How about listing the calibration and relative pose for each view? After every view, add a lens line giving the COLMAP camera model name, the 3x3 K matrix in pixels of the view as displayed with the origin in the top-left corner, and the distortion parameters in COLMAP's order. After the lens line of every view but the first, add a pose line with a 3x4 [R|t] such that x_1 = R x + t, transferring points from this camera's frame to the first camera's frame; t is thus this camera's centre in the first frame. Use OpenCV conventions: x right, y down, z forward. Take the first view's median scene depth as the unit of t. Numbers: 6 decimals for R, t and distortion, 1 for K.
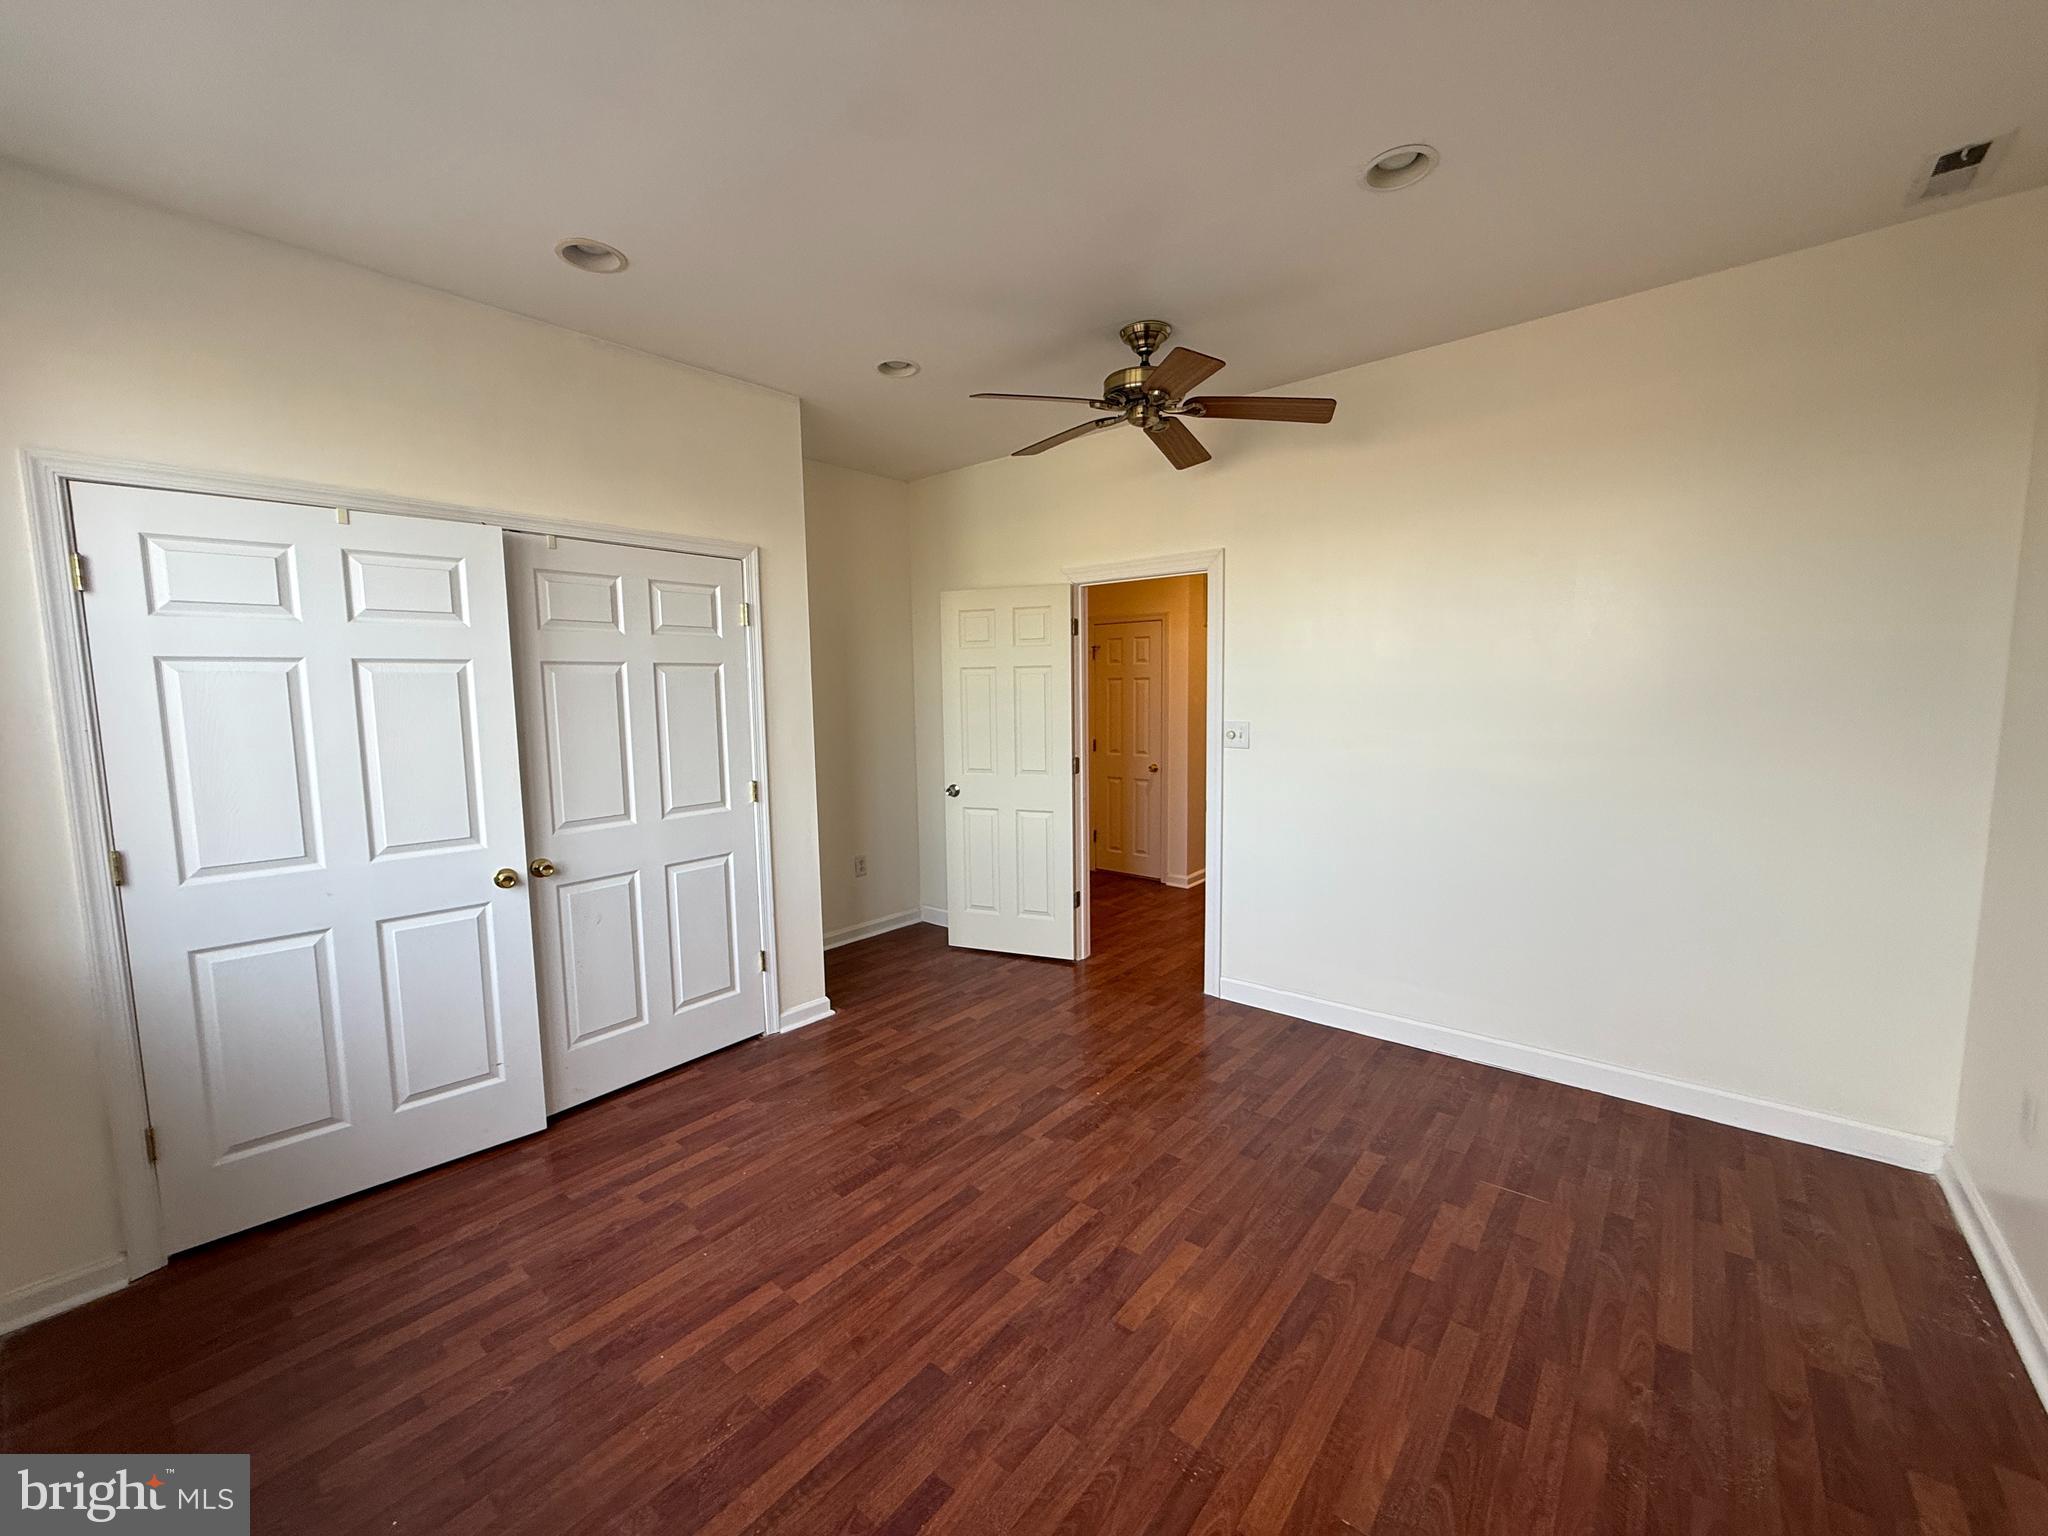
lens RADIAL K [[809.1, 0, 1022.8], [0, 809.1, 765.5], [0, 0, 1]] dist [0.002581, 0.000358]
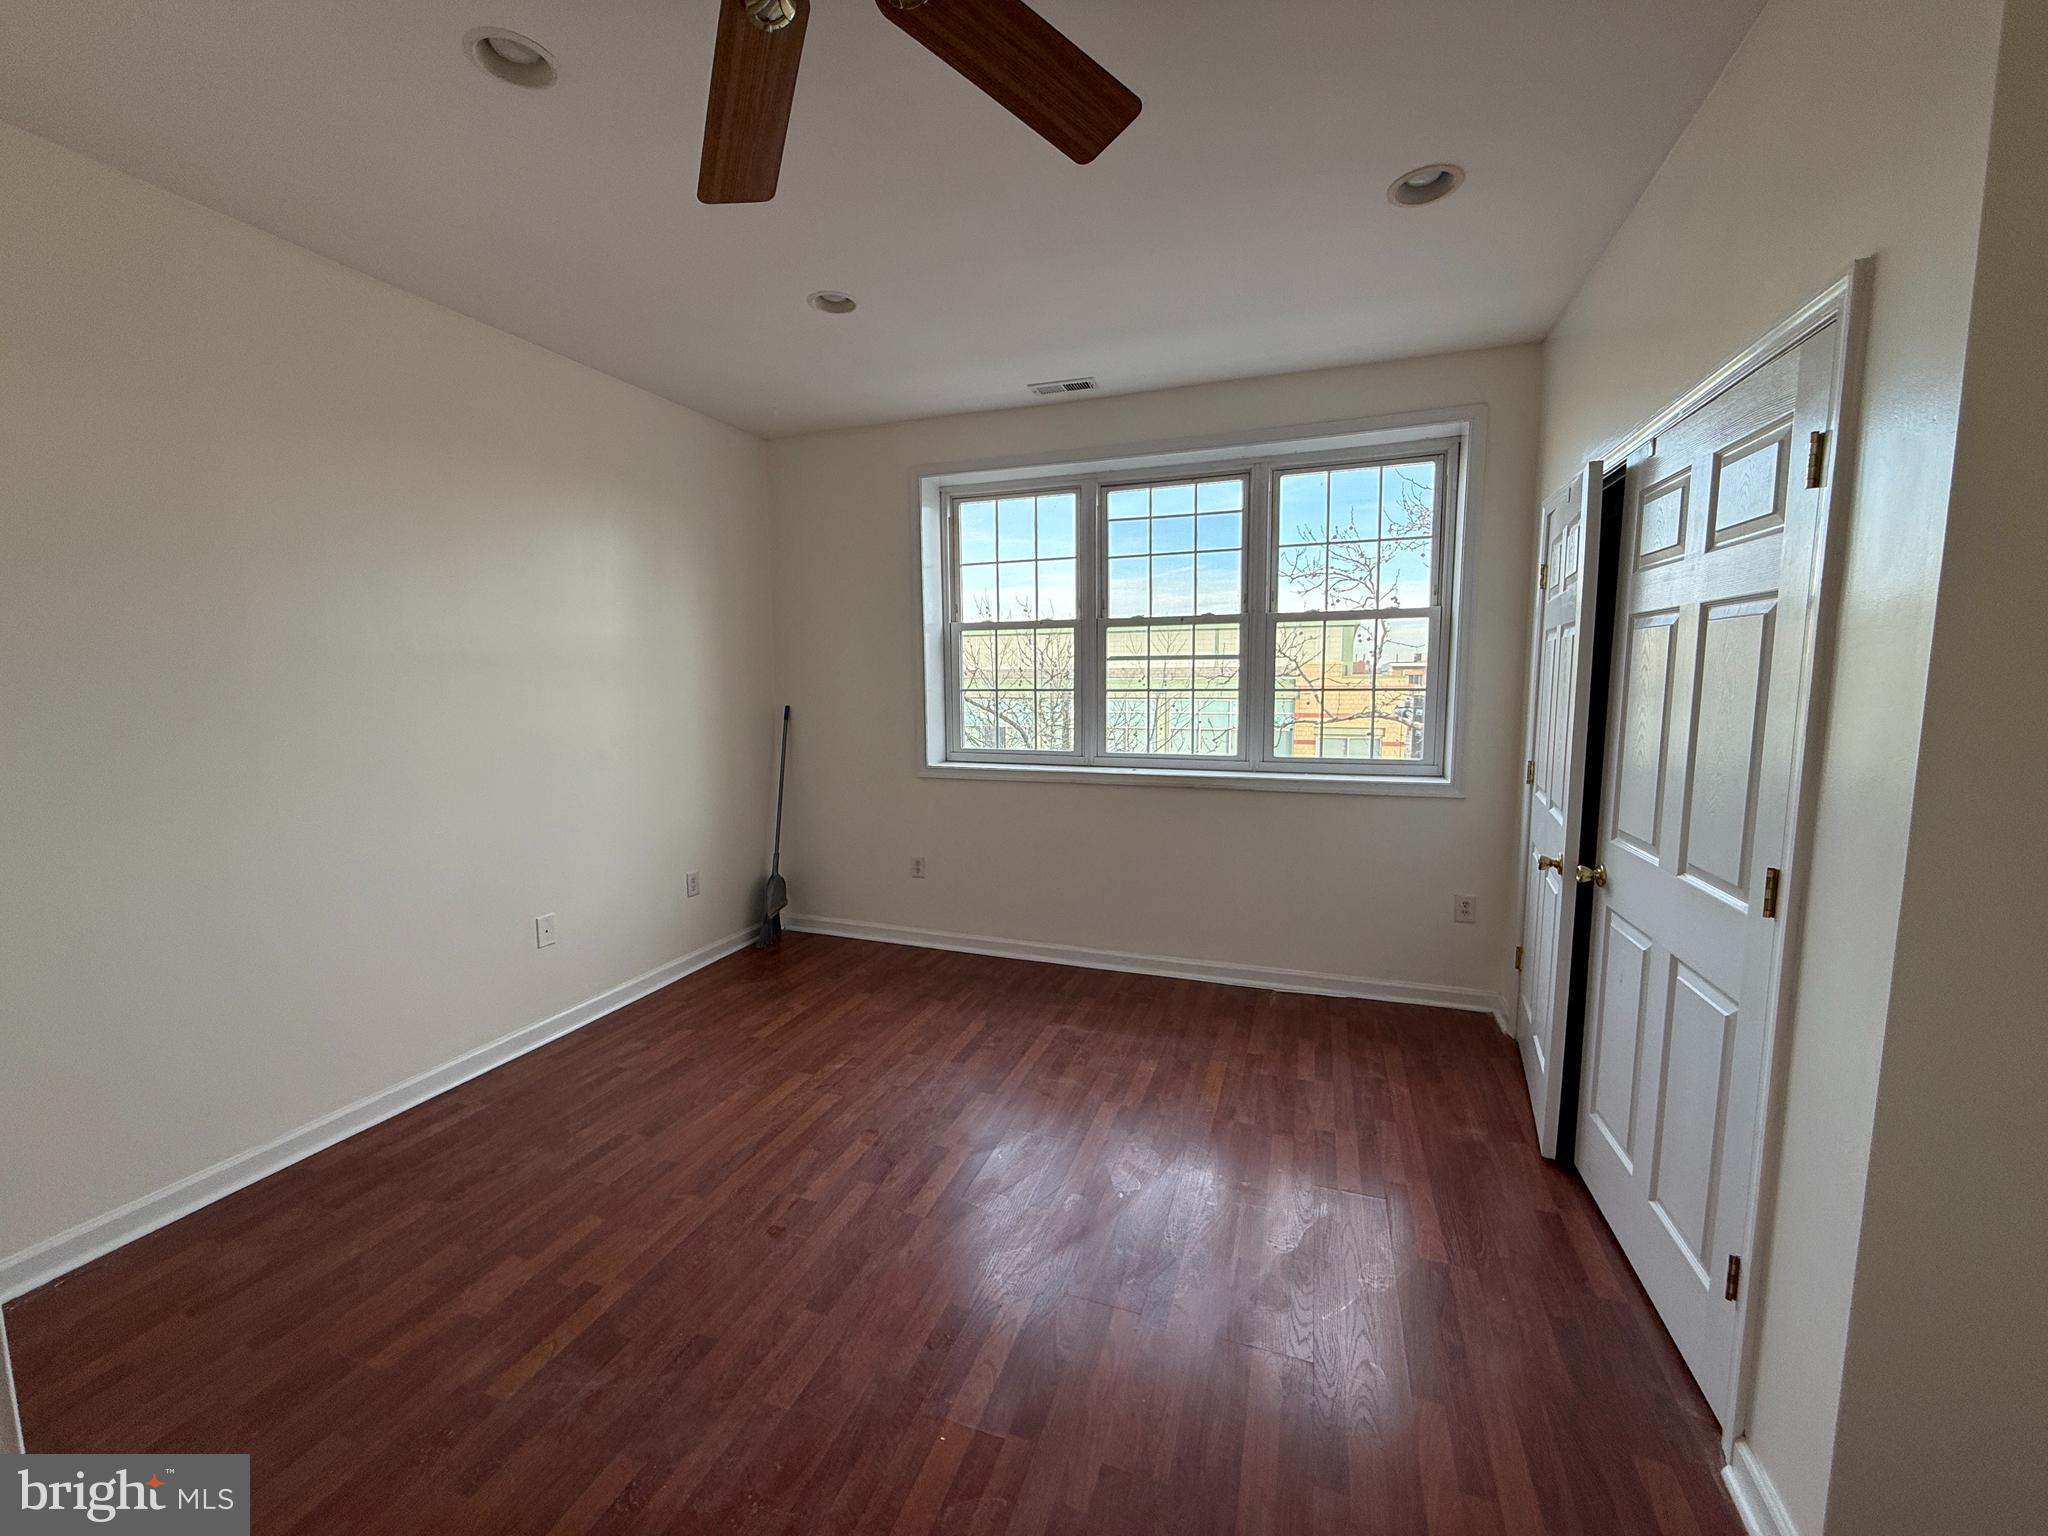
lens RADIAL K [[809.1, 0, 1026.1], [0, 809.1, 767.6], [0, 0, 1]] dist [0.002581, 0.000358]
pose [[-0.940156, 0.063581, -0.334759, 0.284754], [-0.010227, 0.976729, 0.214233, -0.201552], [0.340590, 0.204836, -0.917628, 2.110164]]
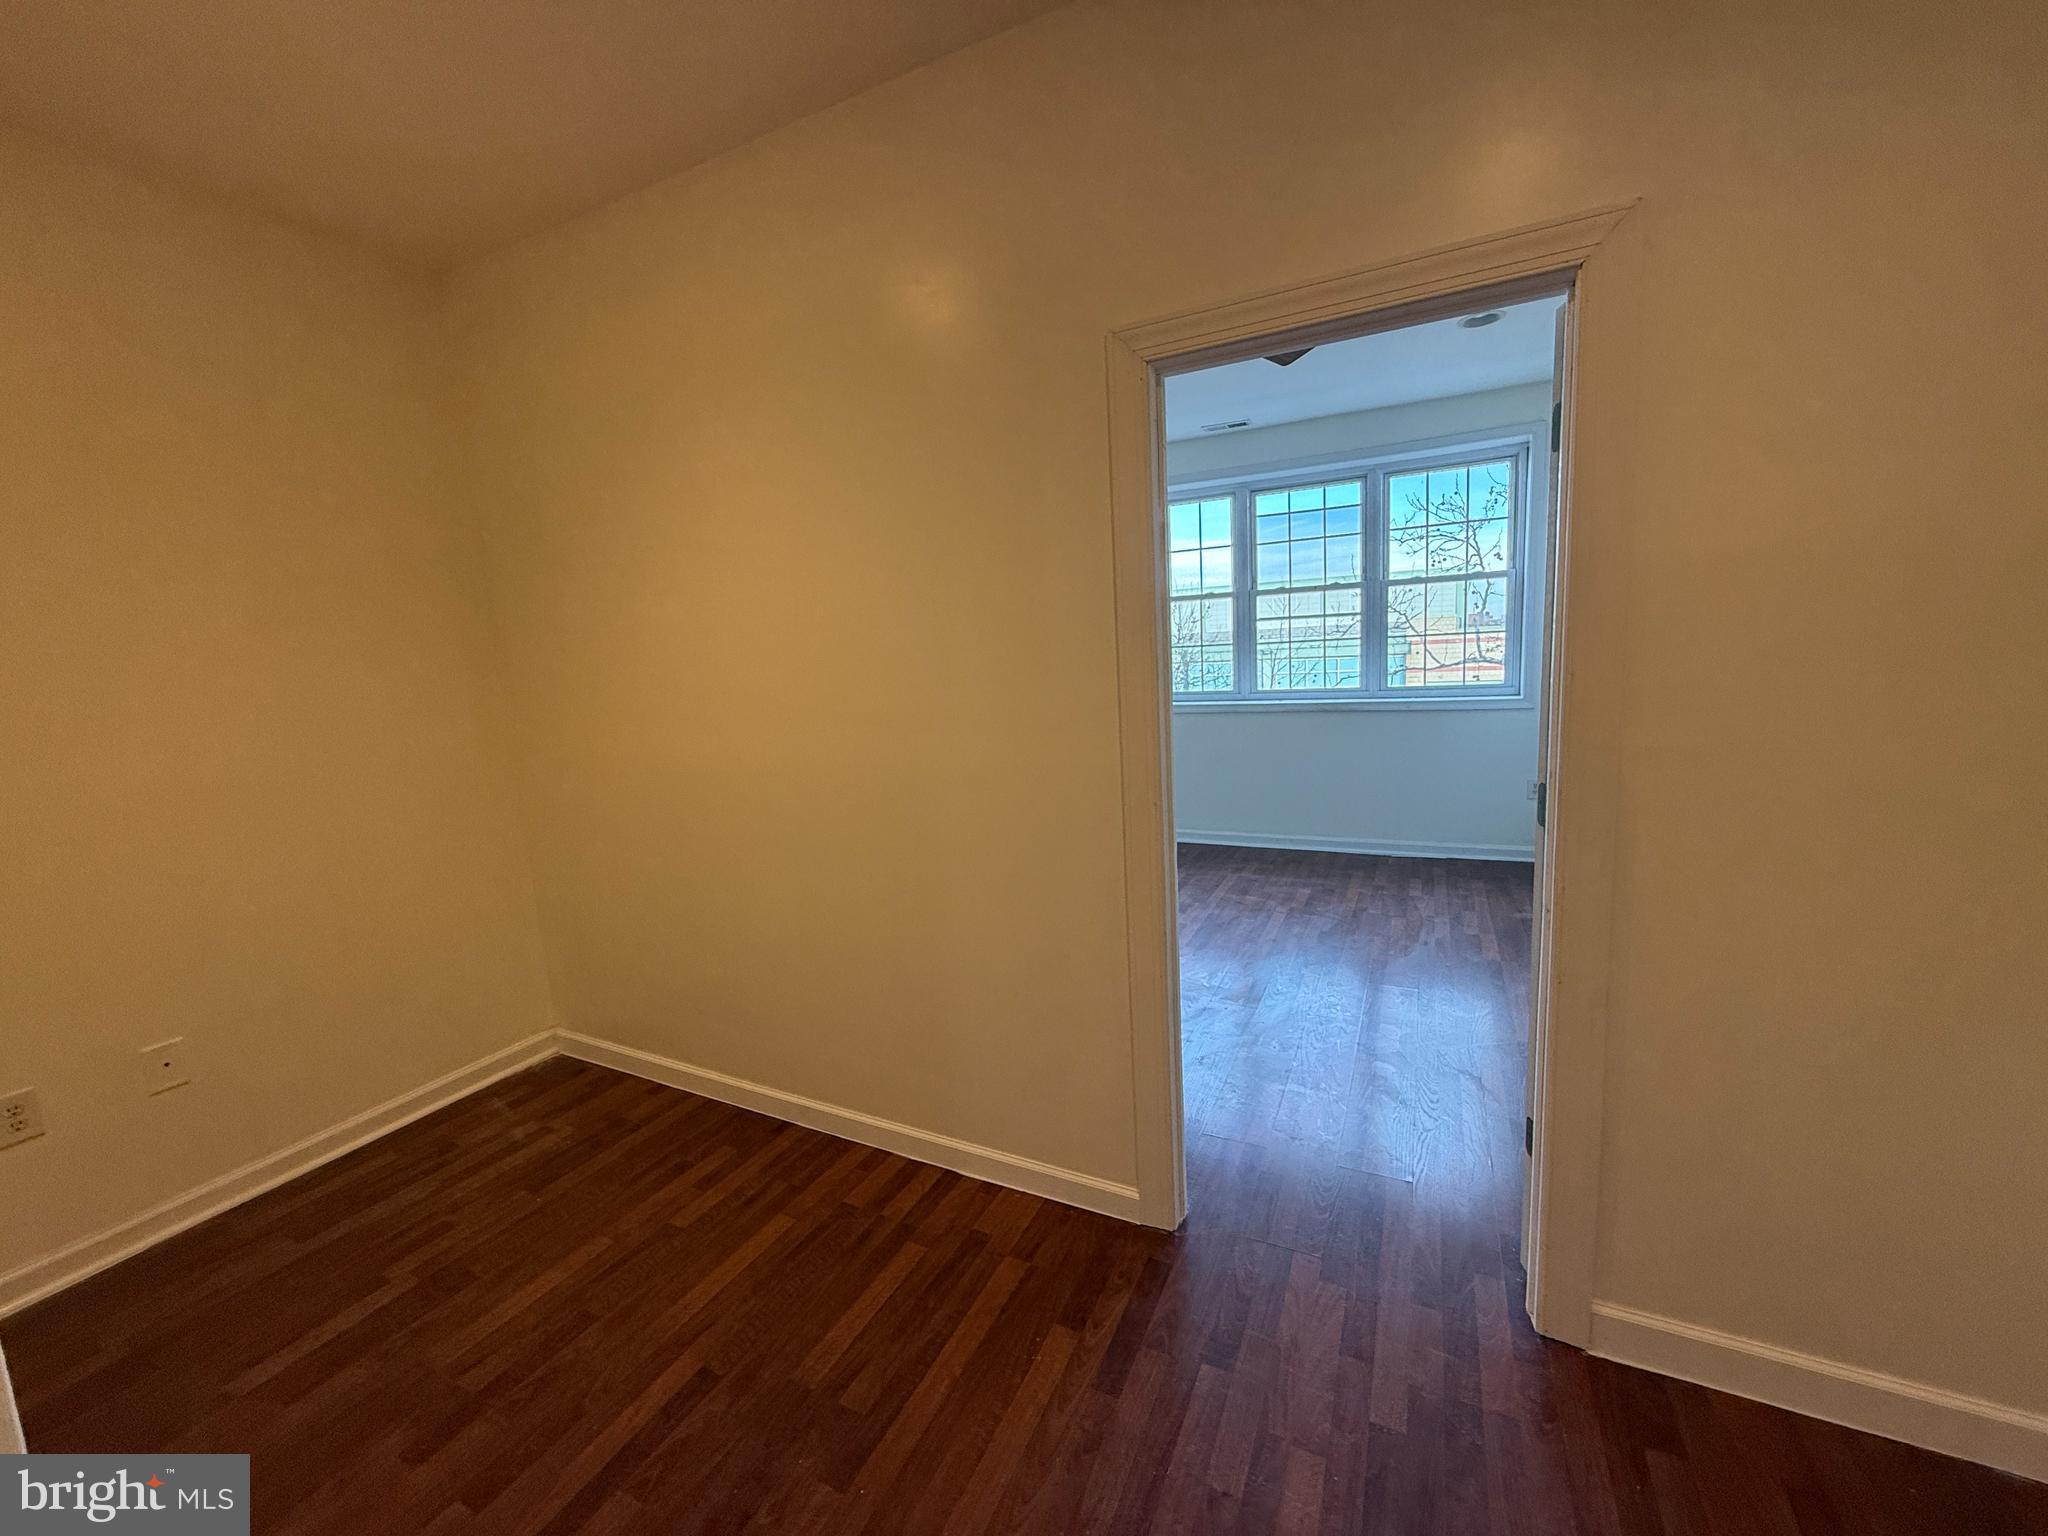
lens RADIAL K [[809.1, 0, 1028.1], [0, 809.1, 766.6], [0, 0, 1]] dist [0.002581, 0.000358]
pose [[-0.970648, 0.101006, -0.218269, 0.813608], [0.045528, 0.968296, 0.245623, -0.264996], [0.236158, 0.228476, -0.944472, 2.796261]]
